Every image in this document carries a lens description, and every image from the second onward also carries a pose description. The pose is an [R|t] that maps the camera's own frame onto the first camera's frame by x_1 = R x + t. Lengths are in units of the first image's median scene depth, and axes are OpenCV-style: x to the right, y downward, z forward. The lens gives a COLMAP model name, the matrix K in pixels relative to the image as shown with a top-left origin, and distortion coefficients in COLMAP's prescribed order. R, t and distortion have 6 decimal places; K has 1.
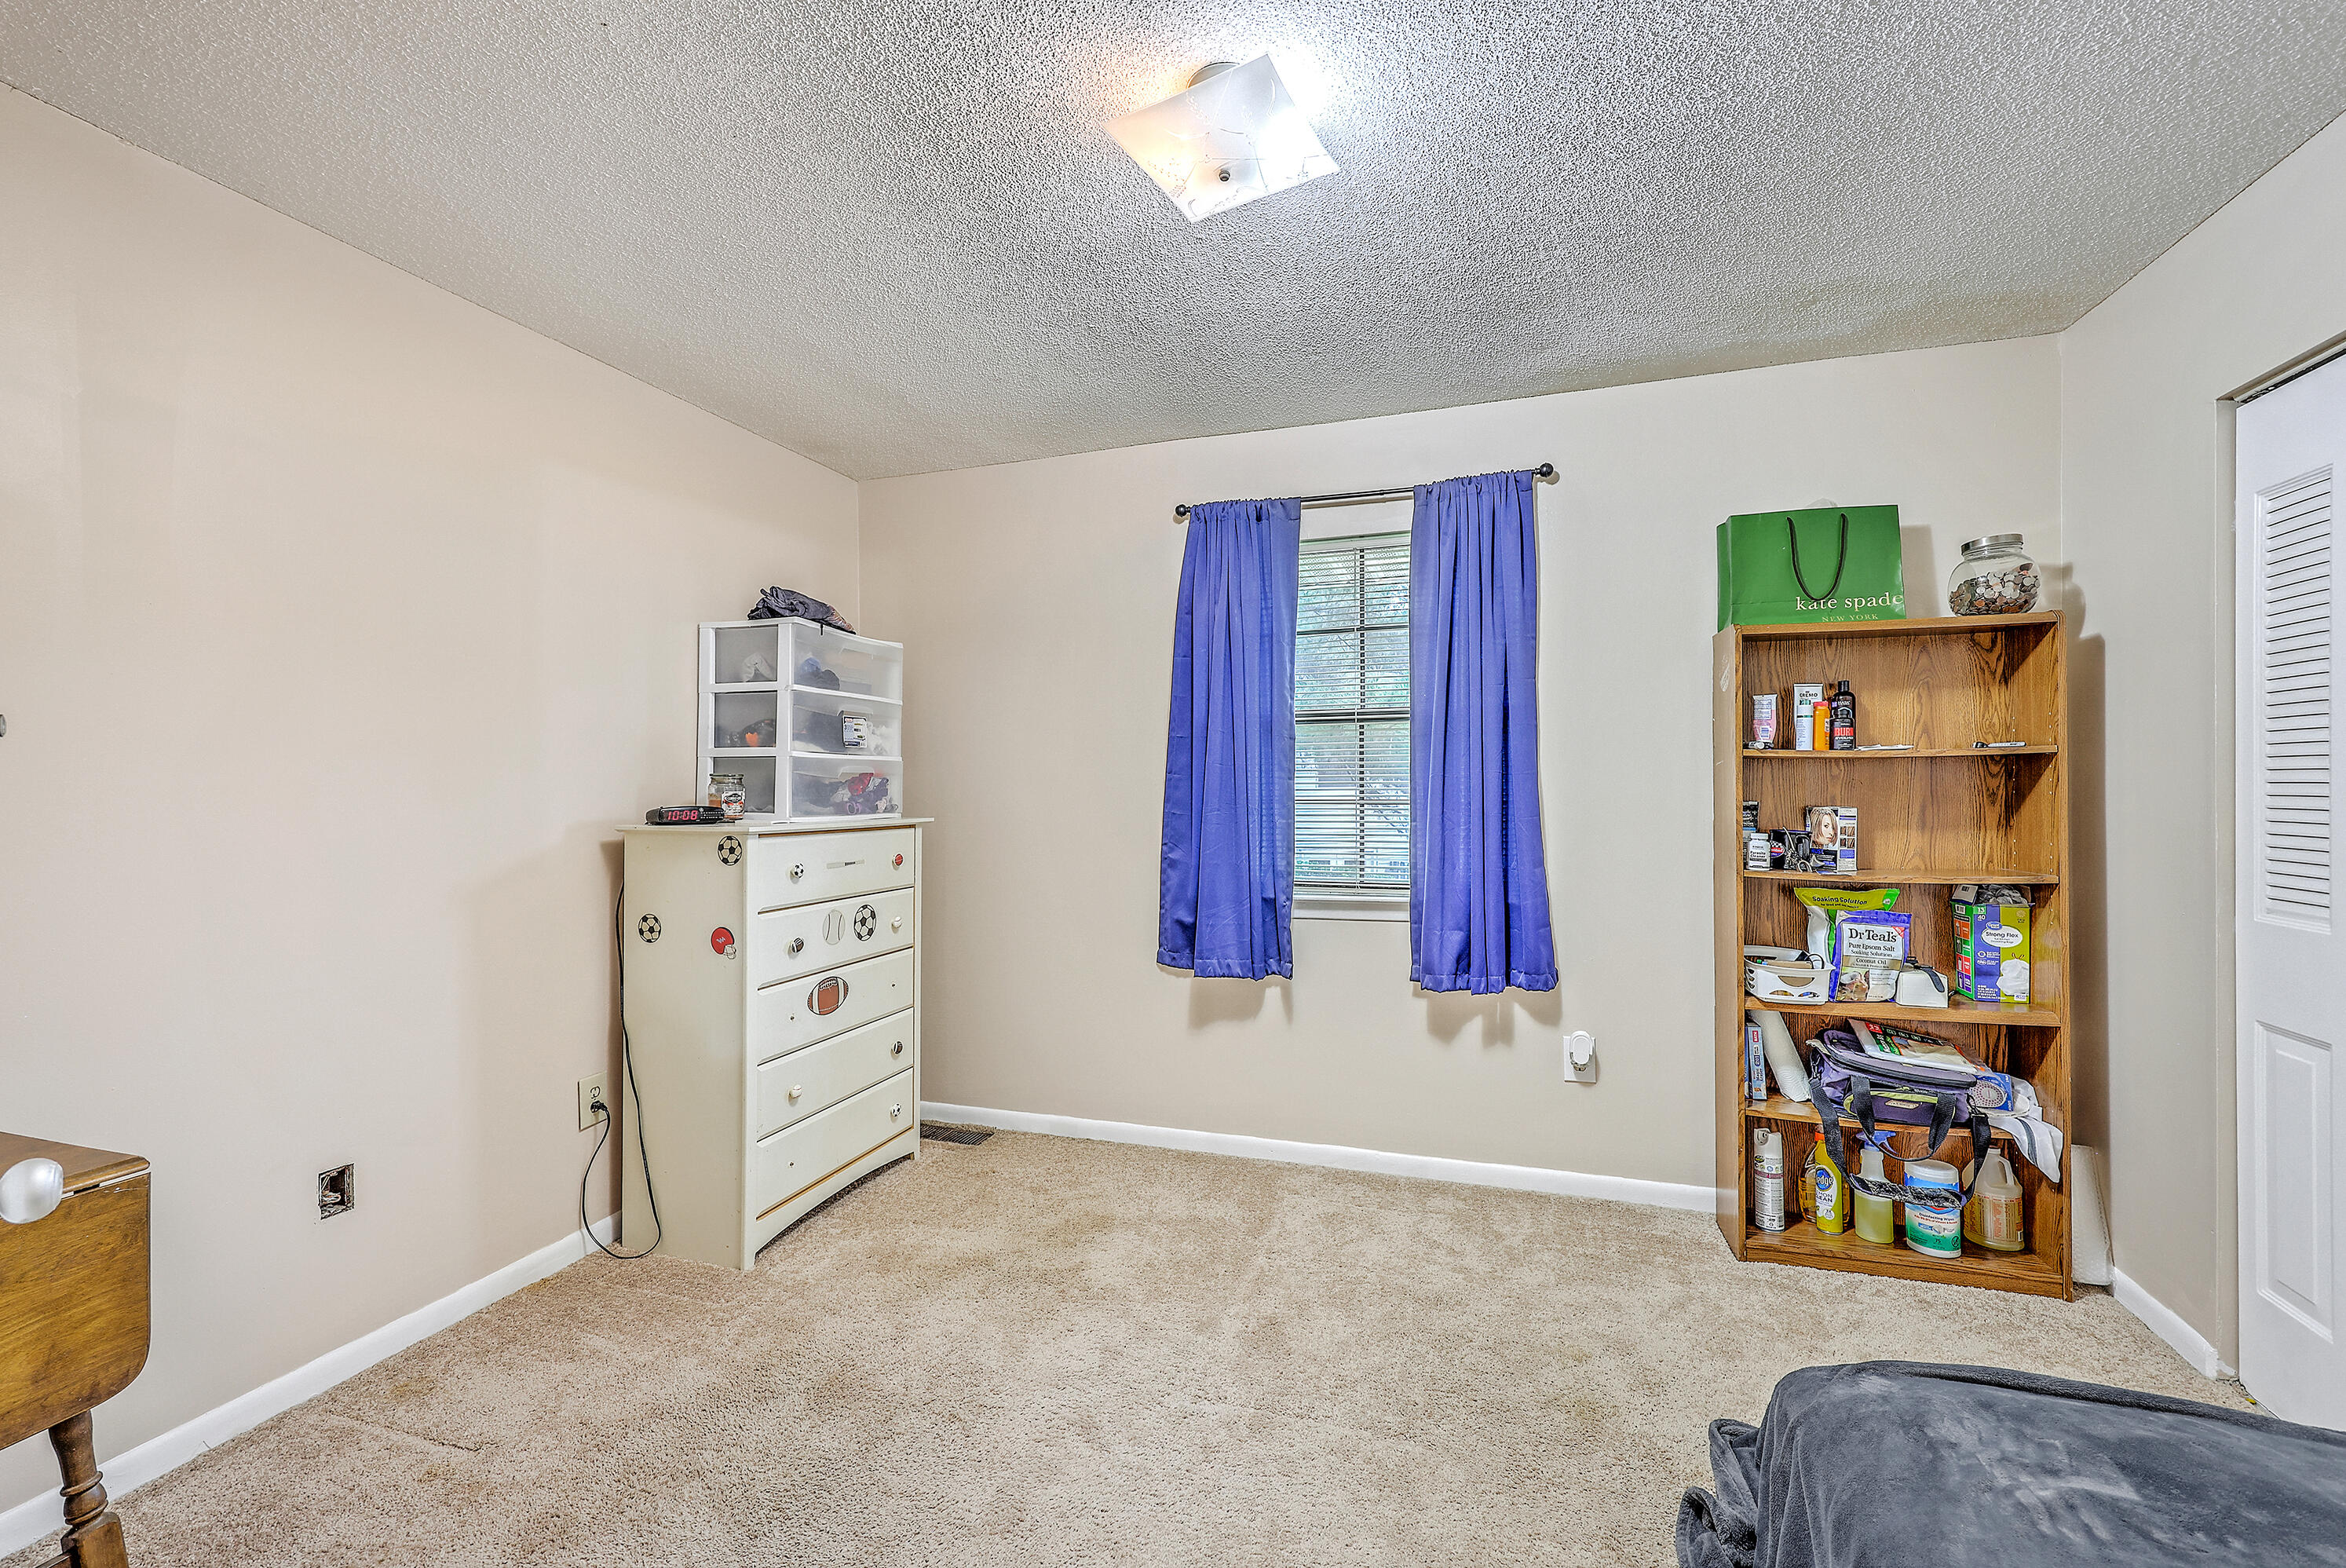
lens RADIAL K [[984.9, 0, 1158.4], [0, 984.9, 787.1], [0, 0, 1]] dist [0.004021, 0.000275]
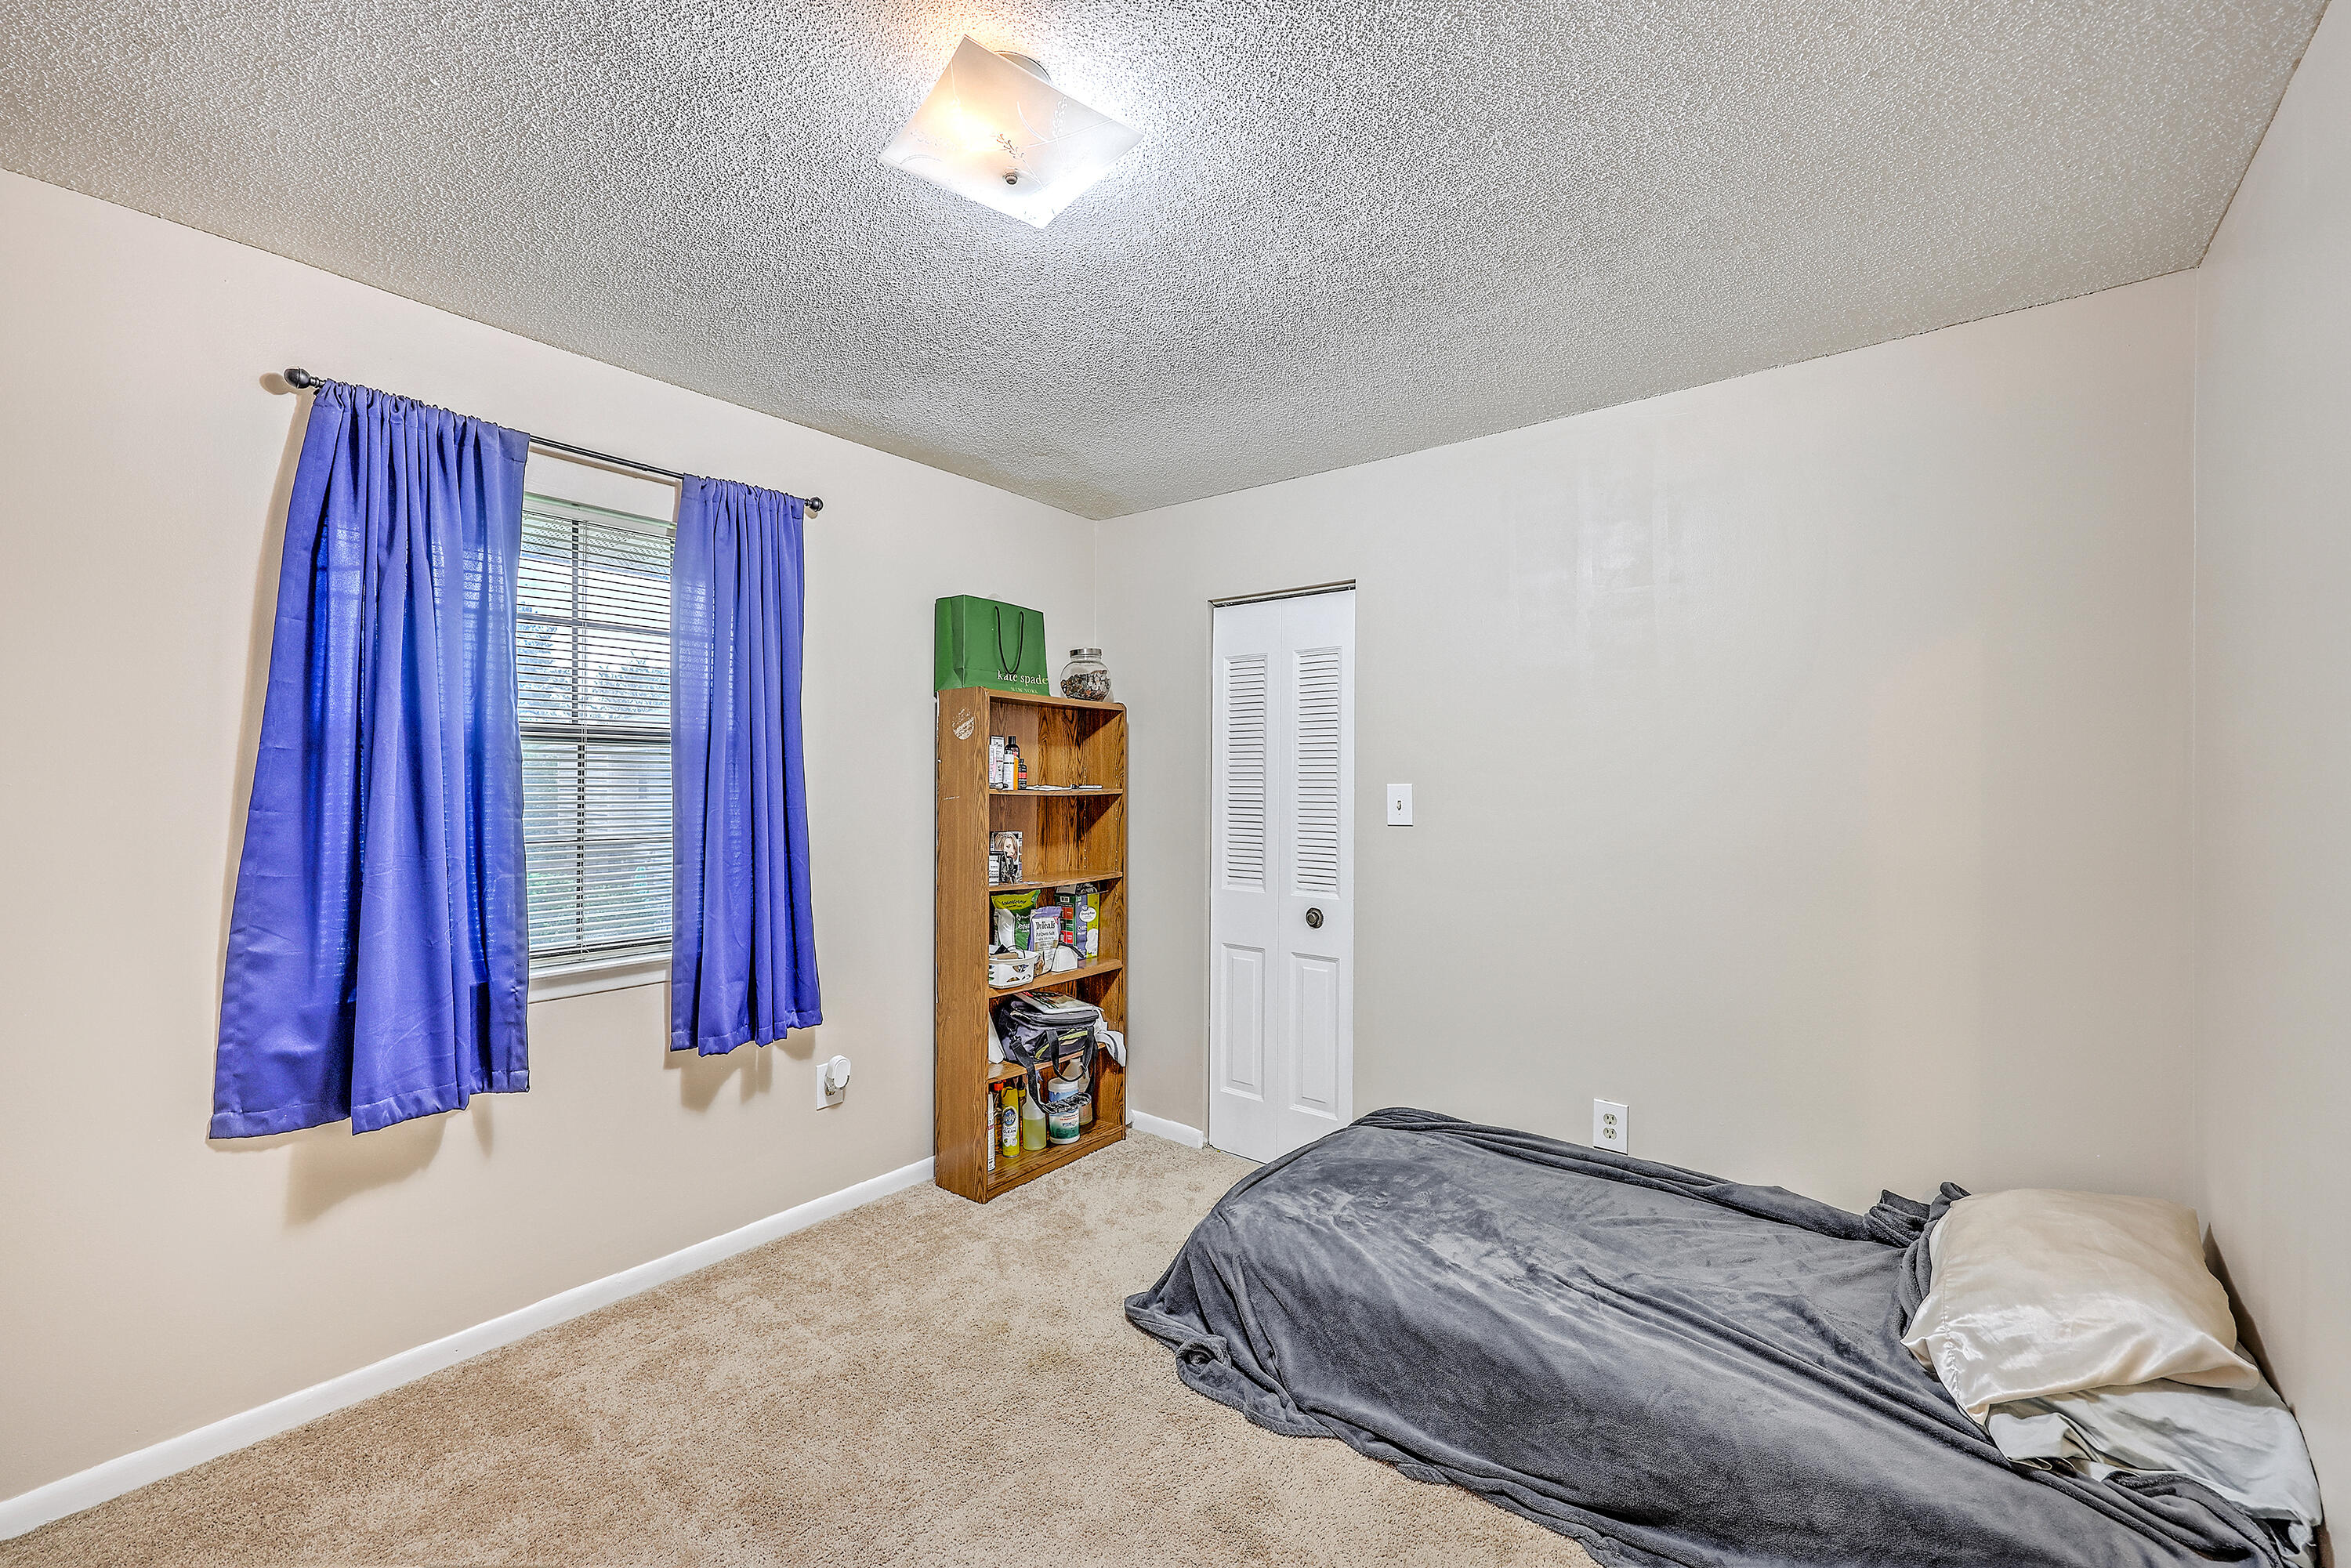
lens RADIAL K [[987.0, 0, 1159.8], [0, 987.0, 785.7], [0, 0, 1]] dist [0.004021, 0.000275]
pose [[0.321854, 0.007222, 0.946762, -0.518206], [-0.002710, 0.999974, -0.006707, -0.034384], [-0.946786, -0.000407, 0.321865, 0.403352]]
